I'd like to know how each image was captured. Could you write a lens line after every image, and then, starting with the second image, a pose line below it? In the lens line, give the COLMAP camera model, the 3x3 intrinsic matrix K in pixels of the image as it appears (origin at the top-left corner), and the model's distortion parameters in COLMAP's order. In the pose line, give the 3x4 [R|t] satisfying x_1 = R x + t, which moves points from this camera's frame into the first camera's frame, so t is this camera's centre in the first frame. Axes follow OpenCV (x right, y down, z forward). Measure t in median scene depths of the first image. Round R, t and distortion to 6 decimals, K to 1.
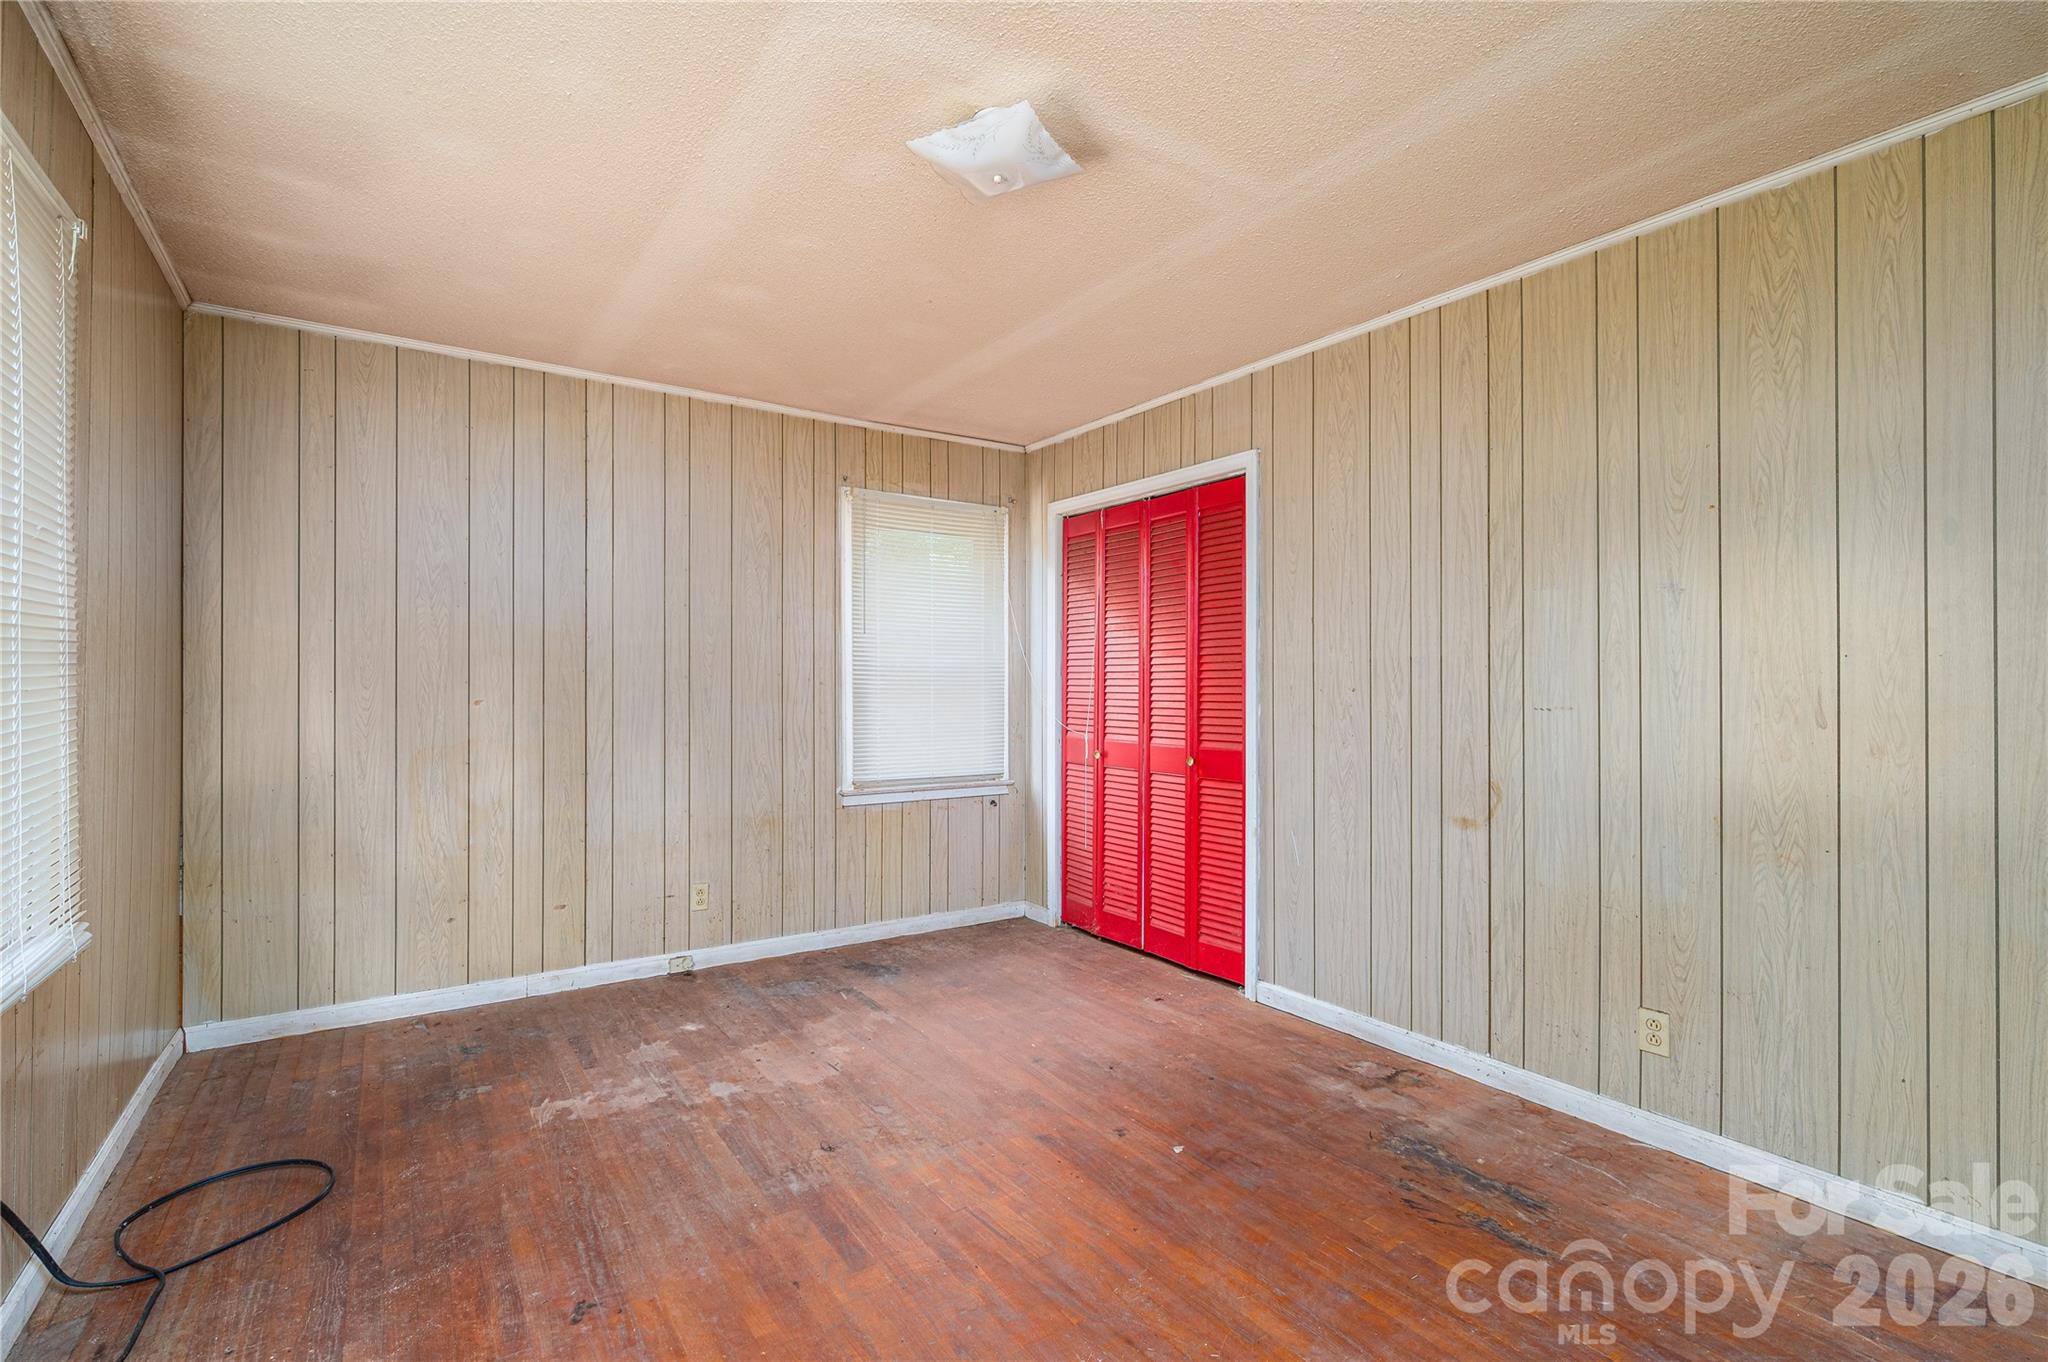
lens RADIAL K [[914.0, 0, 1029.4], [0, 914.0, 677.5], [0, 0, 1]] dist [-0.000261, -0.000192]
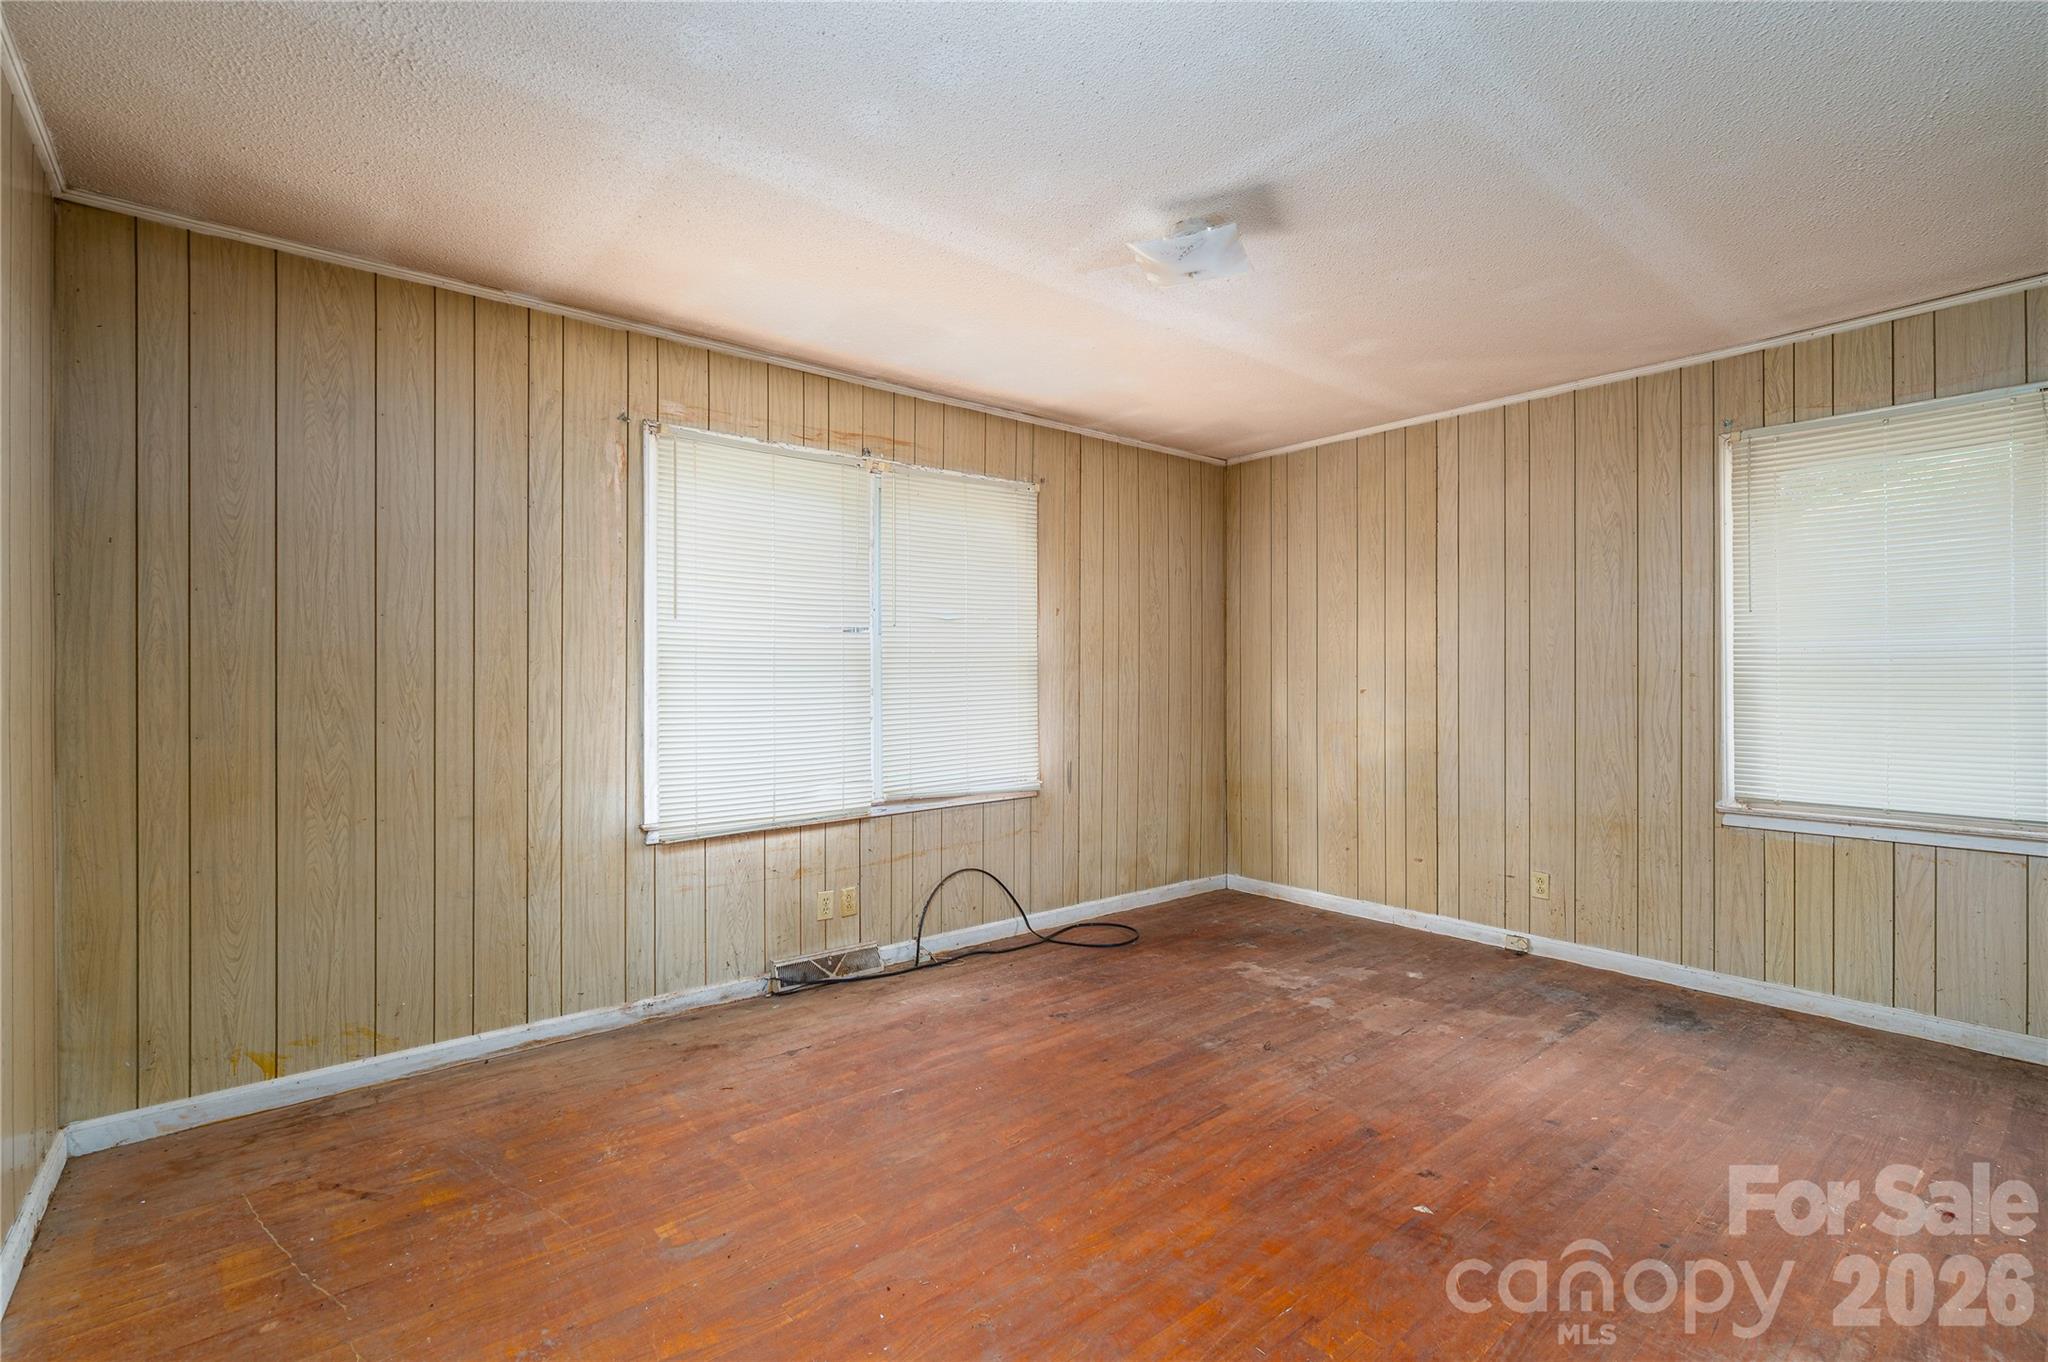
lens RADIAL K [[914.0, 0, 1029.4], [0, 914.0, 677.5], [0, 0, 1]] dist [-0.000261, -0.000192]
pose [[0.116041, -0.004457, -0.993234, 0.661652], [0.011564, 0.999928, -0.003136, 0.005083], [0.993177, -0.011122, 0.116085, 0.357029]]
